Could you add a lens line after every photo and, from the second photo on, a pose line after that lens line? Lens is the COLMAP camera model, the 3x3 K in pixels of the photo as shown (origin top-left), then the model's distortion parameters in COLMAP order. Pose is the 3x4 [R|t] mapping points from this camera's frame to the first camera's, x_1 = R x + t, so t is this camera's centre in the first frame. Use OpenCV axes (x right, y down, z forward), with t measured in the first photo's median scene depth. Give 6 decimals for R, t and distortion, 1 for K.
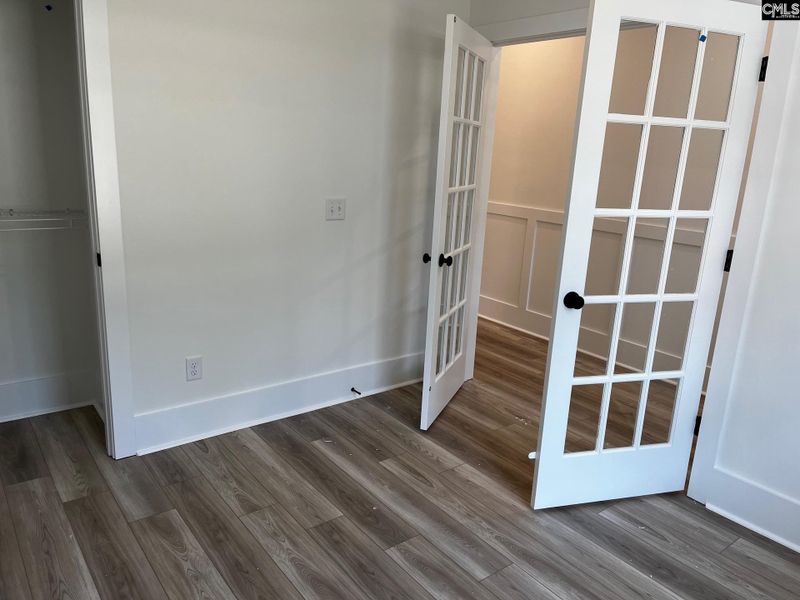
lens RADIAL K [[601.4, 0, 400.0], [0, 601.4, 300.0], [0, 0, 1]] dist [0.066781, -0.089494]
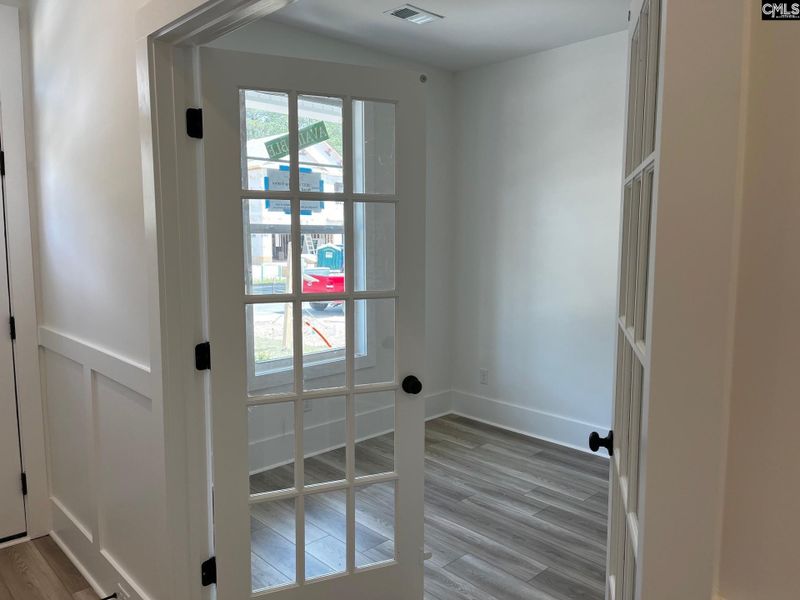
lens RADIAL K [[601.4, 0, 400.0], [0, 601.4, 300.0], [0, 0, 1]] dist [0.066781, -0.089494]
pose [[-0.992953, -0.038689, -0.112018, 0.413517], [-0.075625, 0.934602, 0.347563, -0.463668], [0.091245, 0.353585, -0.930941, 1.875891]]
